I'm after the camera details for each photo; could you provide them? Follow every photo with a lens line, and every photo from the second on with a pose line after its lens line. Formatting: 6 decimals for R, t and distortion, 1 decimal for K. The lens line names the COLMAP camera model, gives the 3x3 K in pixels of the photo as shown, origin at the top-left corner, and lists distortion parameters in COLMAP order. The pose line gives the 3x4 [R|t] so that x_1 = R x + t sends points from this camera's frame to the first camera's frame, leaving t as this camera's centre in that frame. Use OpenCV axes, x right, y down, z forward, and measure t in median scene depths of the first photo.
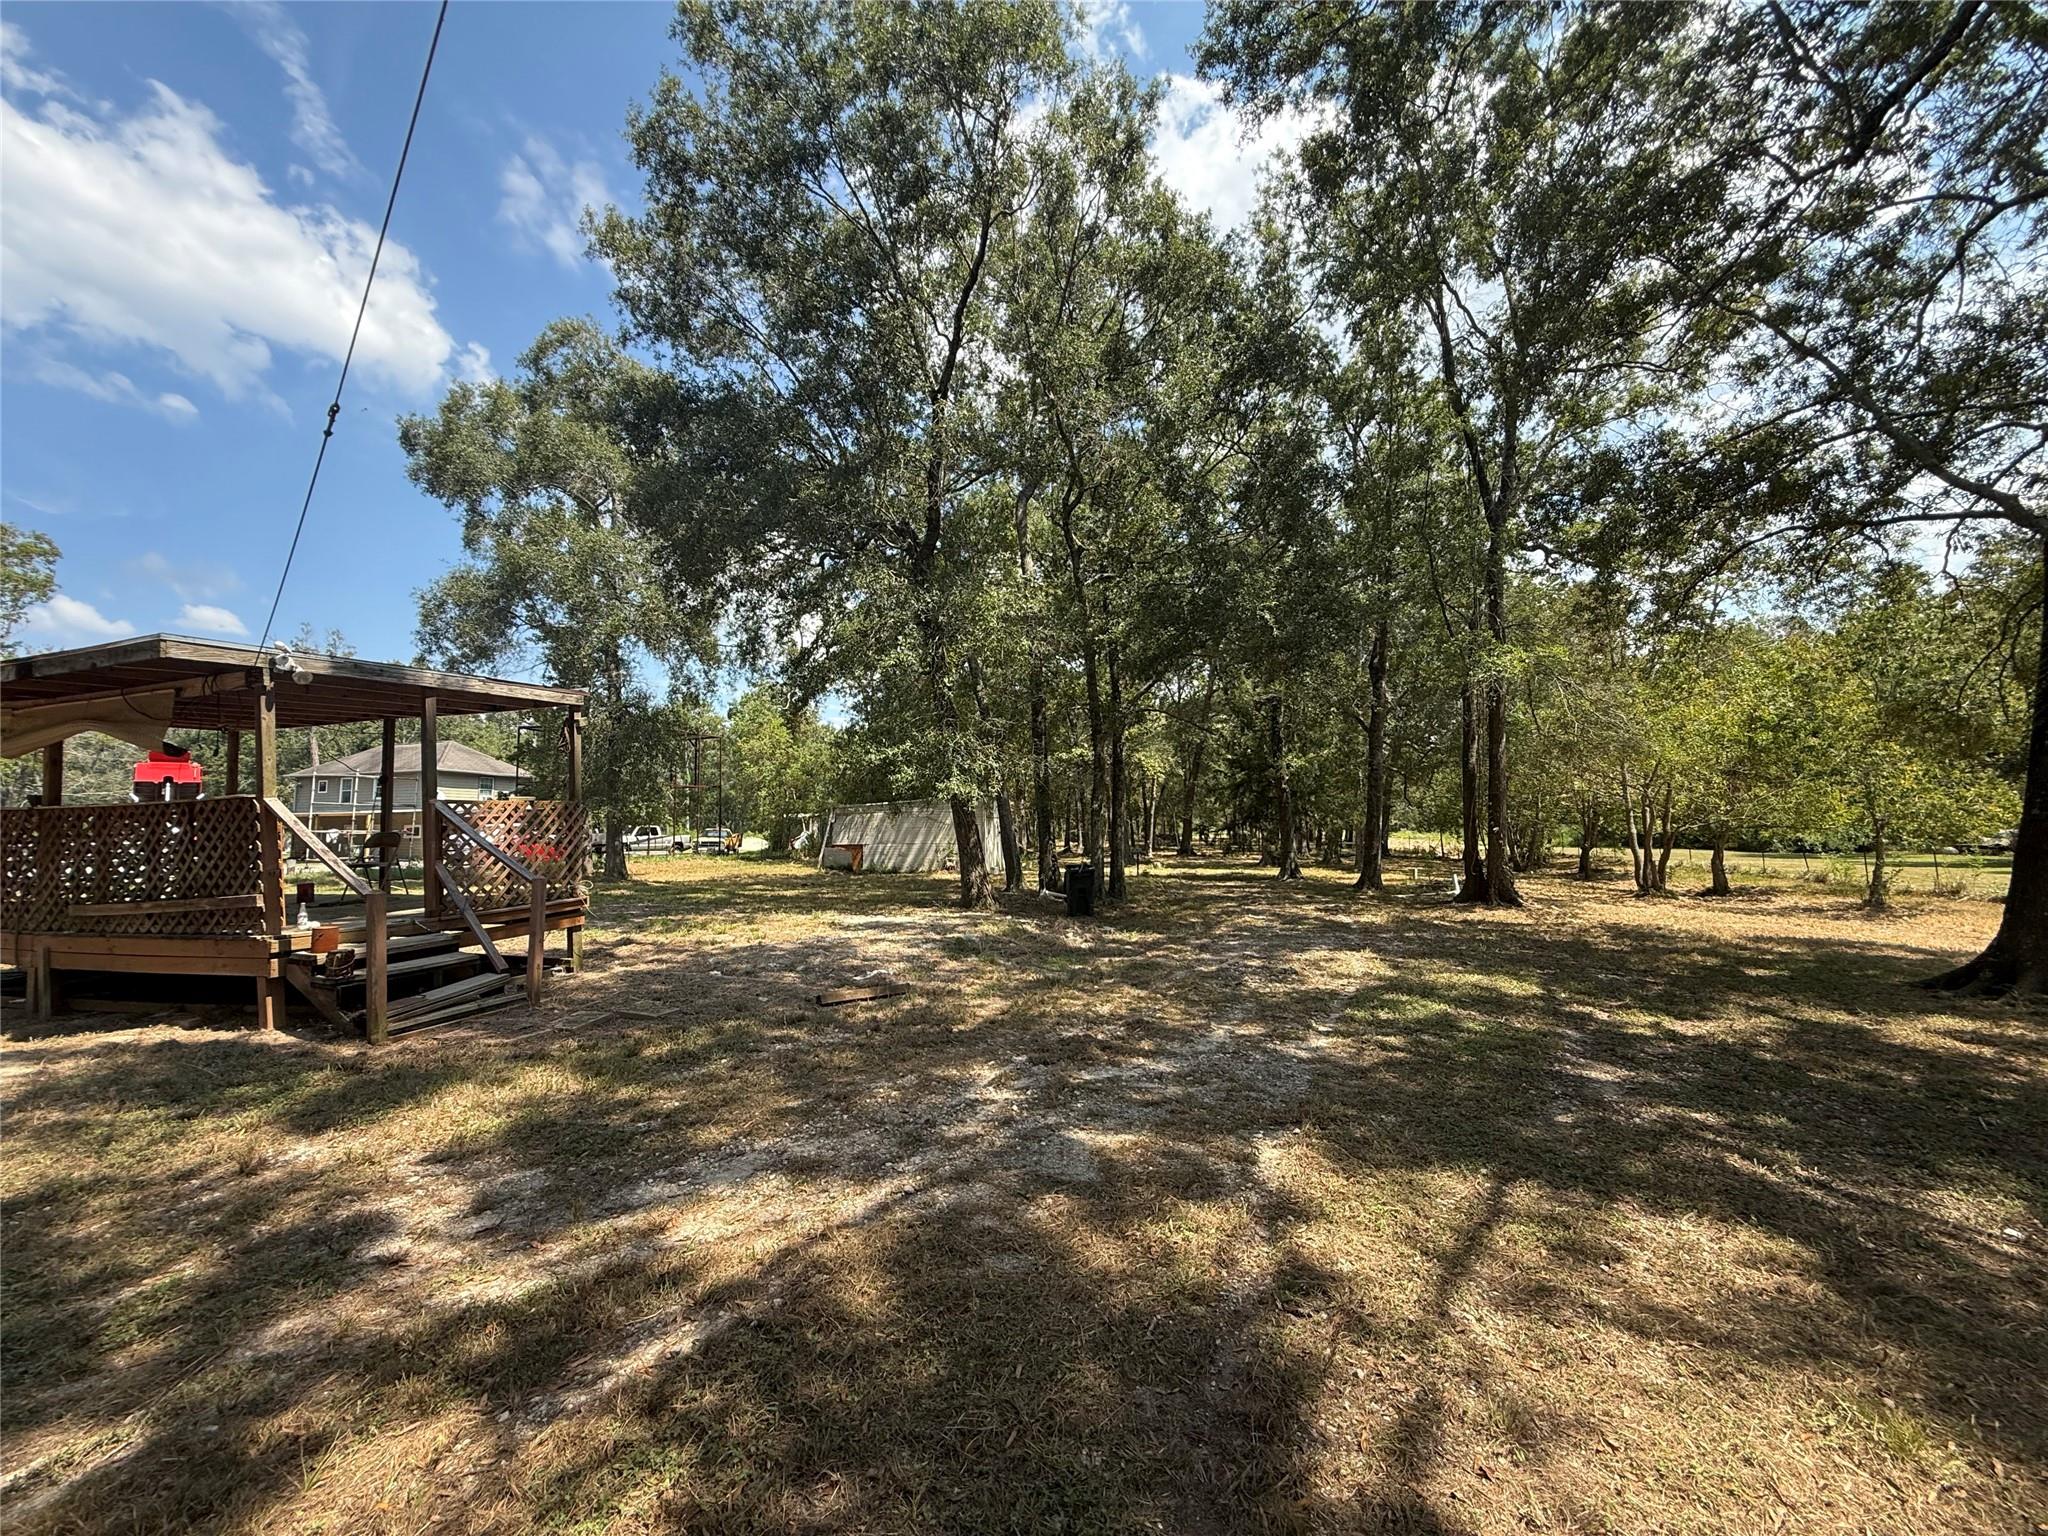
lens RADIAL K [[815.2, 0, 1017.8], [0, 815.2, 772.9], [0, 0, 1]] dist [-0.000439, -0.000124]
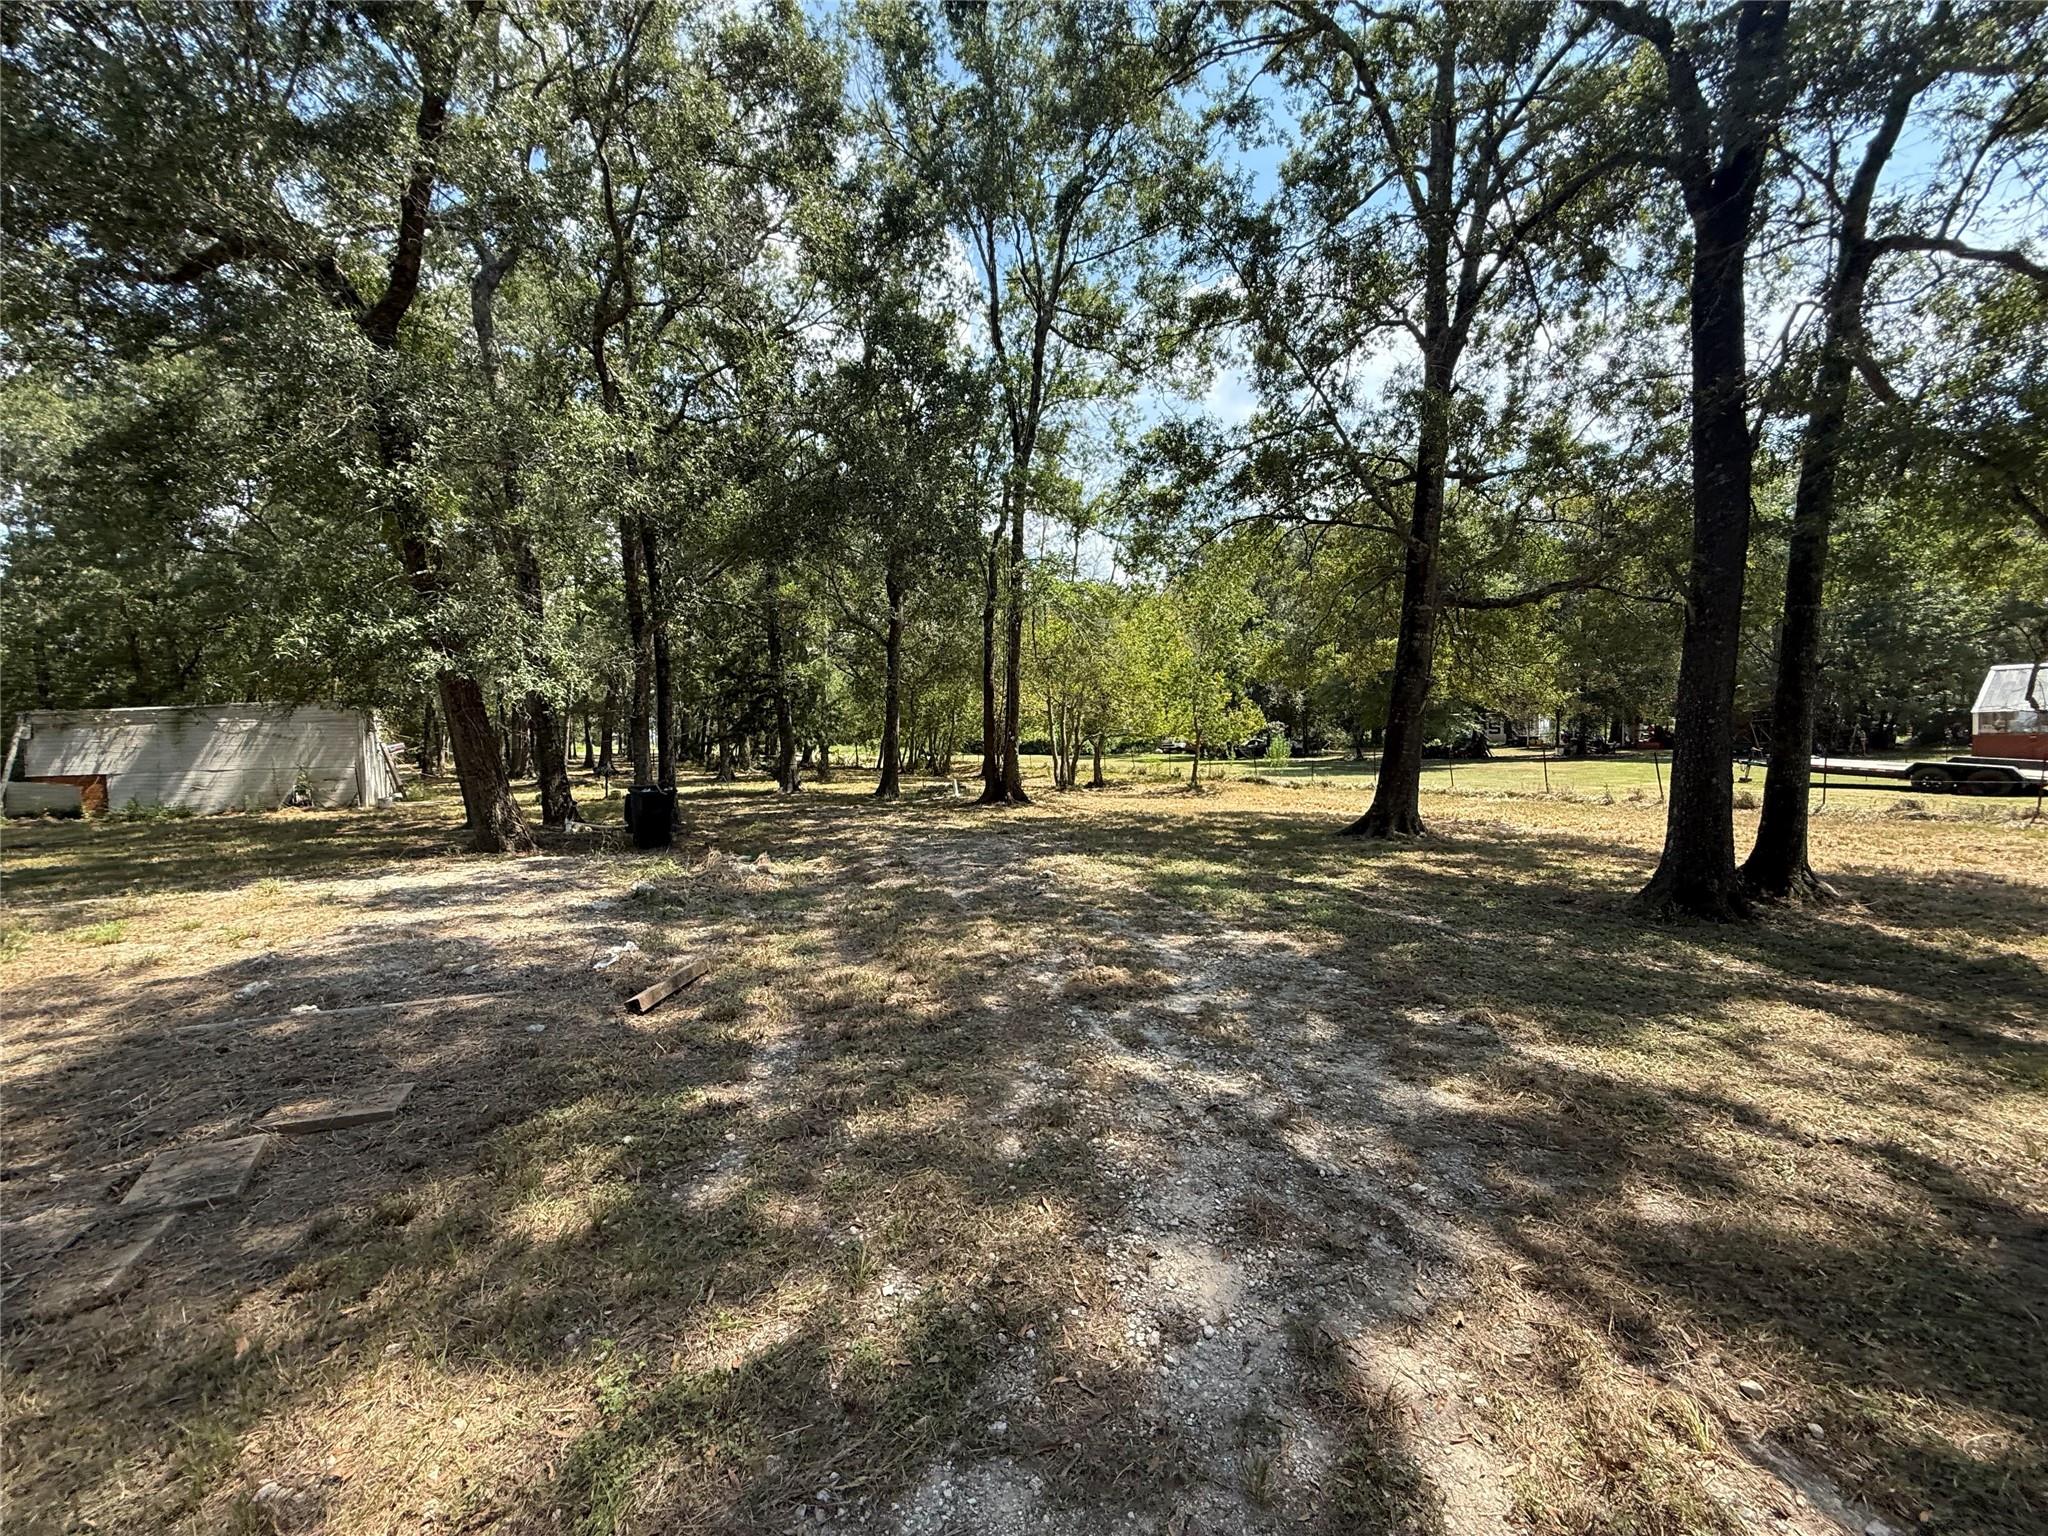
lens RADIAL K [[784.7, 0, 1024.0], [0, 784.7, 768.0], [0, 0, 1]] dist [0.000365, 0.000049]
pose [[0.734545, -0.034524, 0.677681, -0.276932], [-0.033056, 0.995698, 0.086556, 0.018583], [-0.677754, -0.085981, 0.730244, 0.265863]]
